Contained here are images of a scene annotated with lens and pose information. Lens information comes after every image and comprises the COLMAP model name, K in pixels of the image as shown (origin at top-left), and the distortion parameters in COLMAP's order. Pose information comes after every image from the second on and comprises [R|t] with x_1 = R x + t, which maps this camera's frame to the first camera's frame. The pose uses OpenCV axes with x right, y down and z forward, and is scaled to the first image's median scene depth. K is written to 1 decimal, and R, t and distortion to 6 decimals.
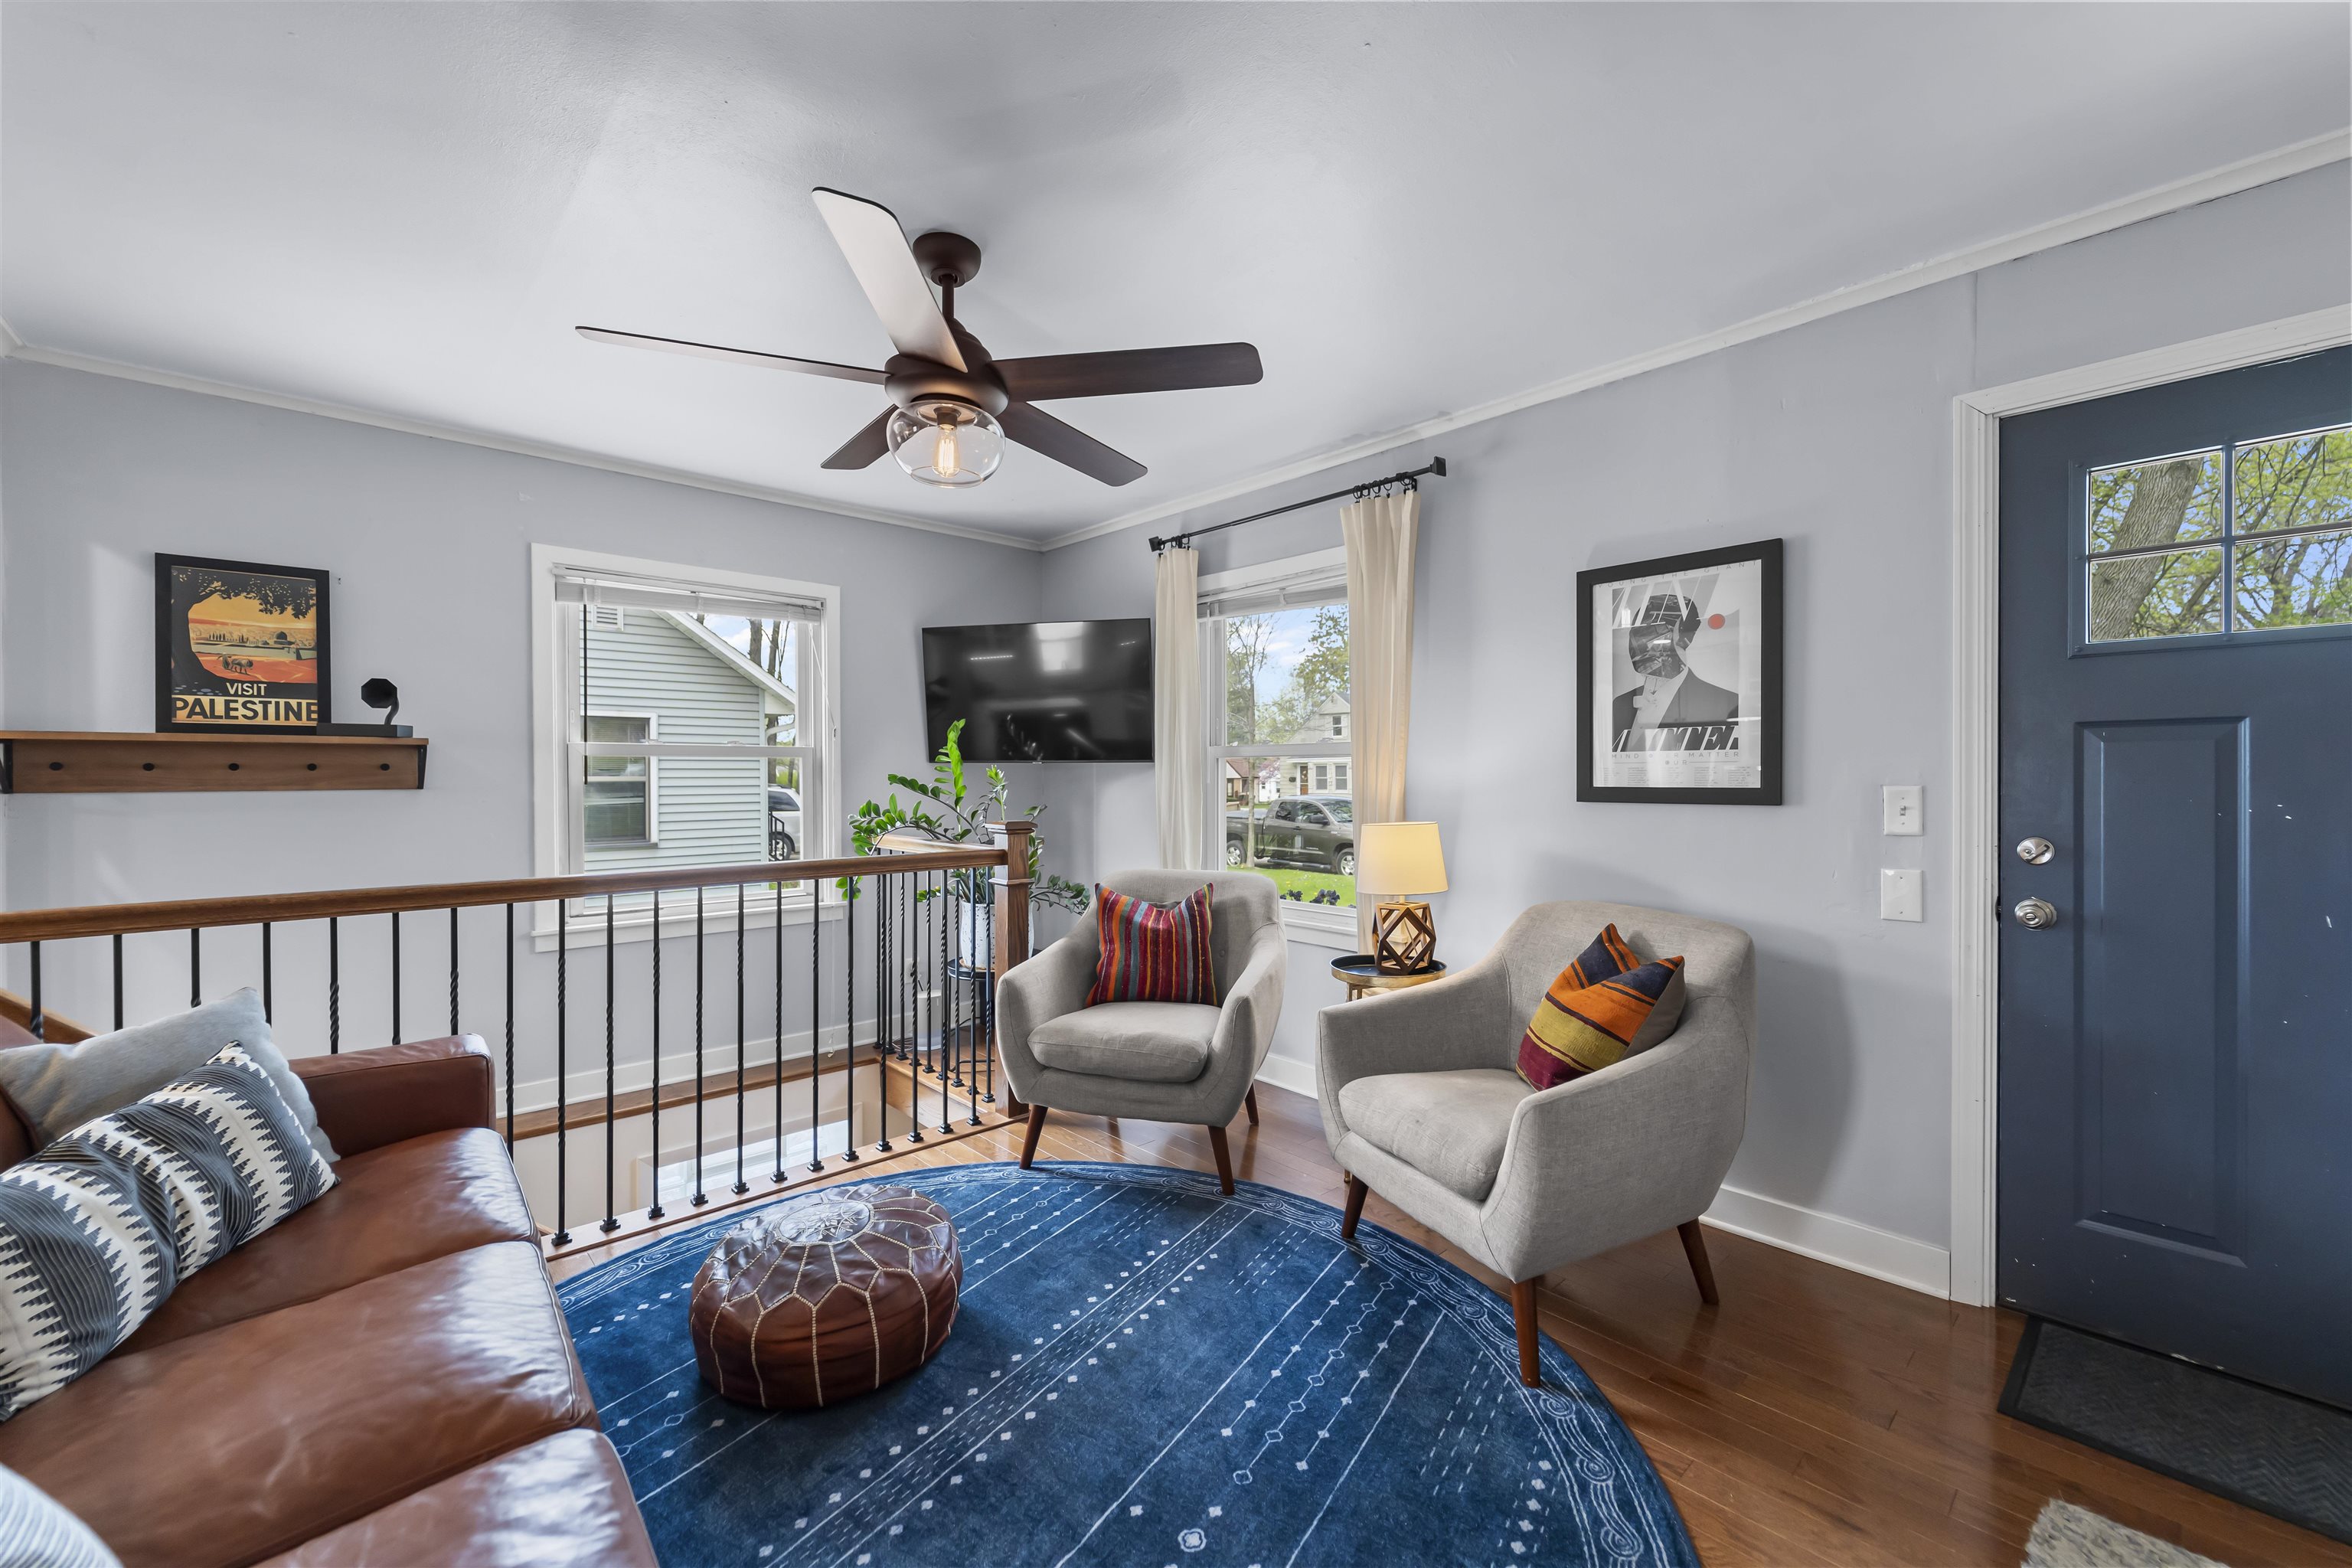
lens RADIAL K [[951.9, 0, 1173.3], [0, 951.9, 779.4], [0, 0, 1]] dist [-0.000084, -0.000196]
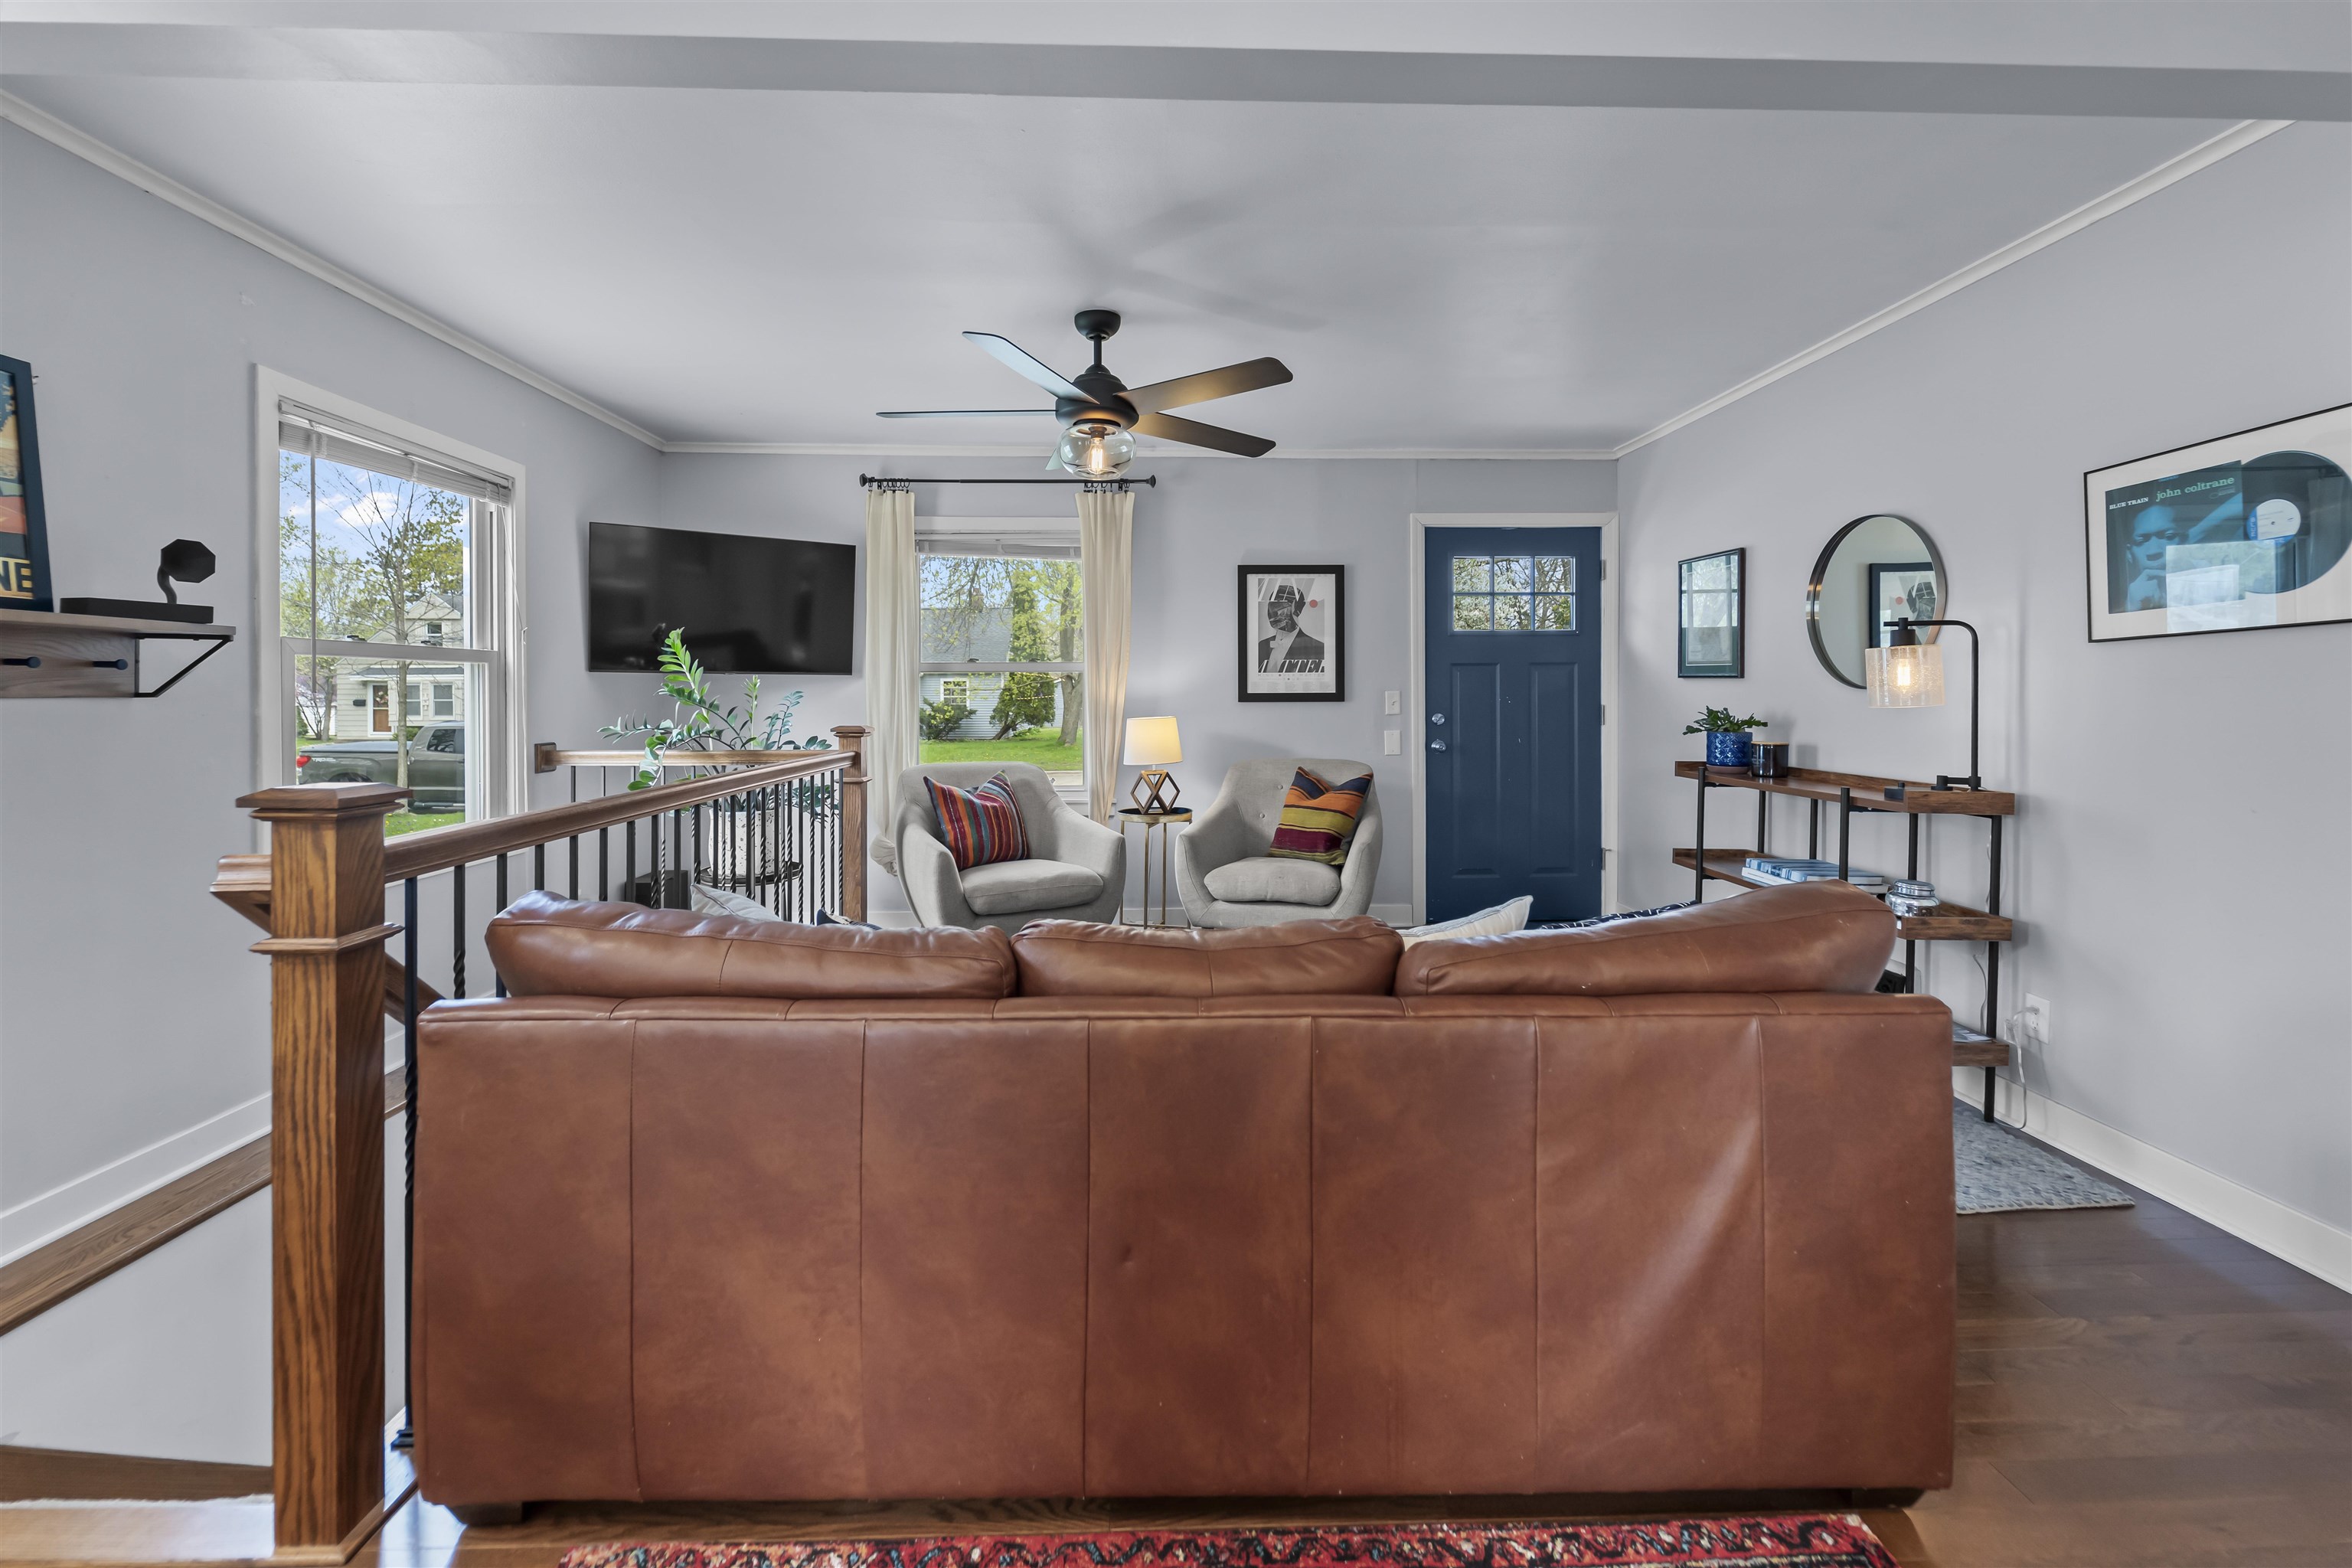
lens RADIAL K [[990.6, 0, 1176.5], [0, 990.6, 700.6], [0, 0, 1]] dist [-0.000380, -0.000173]
pose [[0.646934, -0.004521, 0.762533, -0.986481], [0.005713, 0.999983, 0.001081, 0.018495], [-0.762525, 0.003657, 0.646948, -0.044829]]
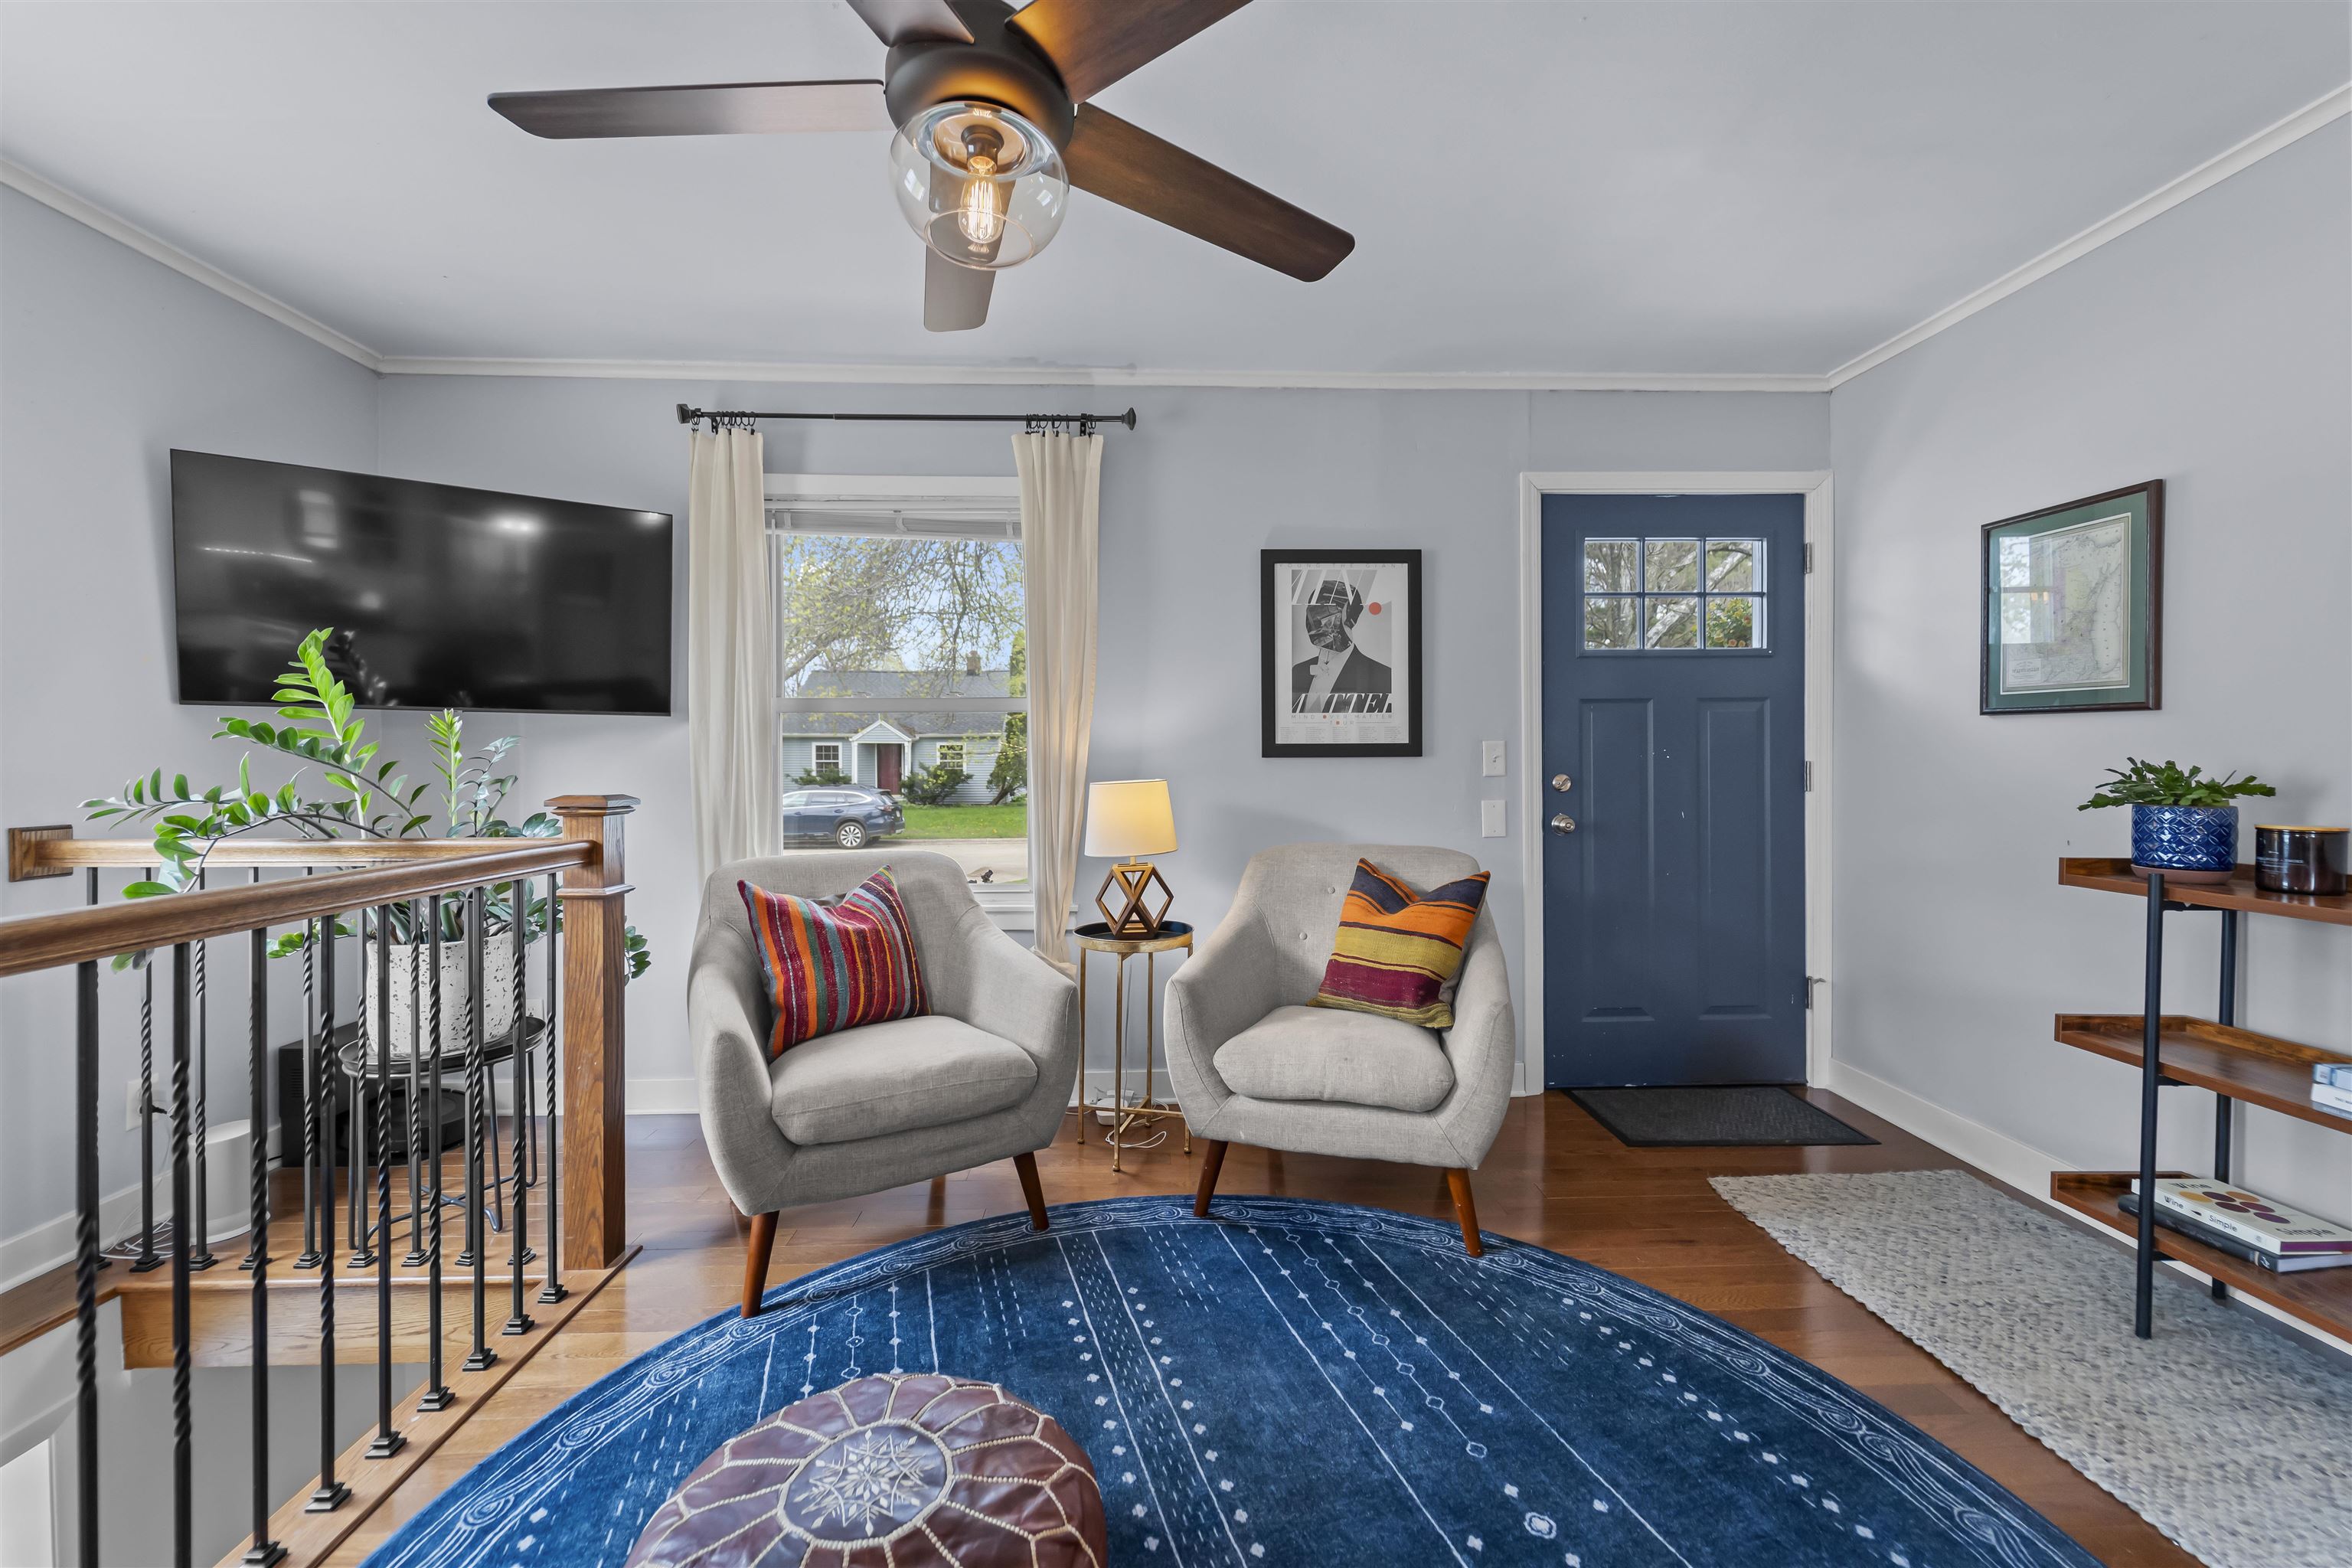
lens RADIAL K [[963.1, 0, 1180.6], [0, 963.1, 761.4], [0, 0, 1]] dist [-0.001243, -0.000488]
pose [[0.641638, -0.001472, 0.767006, -0.499140], [0.006418, 0.999973, -0.003450, 0.031595], [-0.766980, 0.007137, 0.641631, 0.359994]]
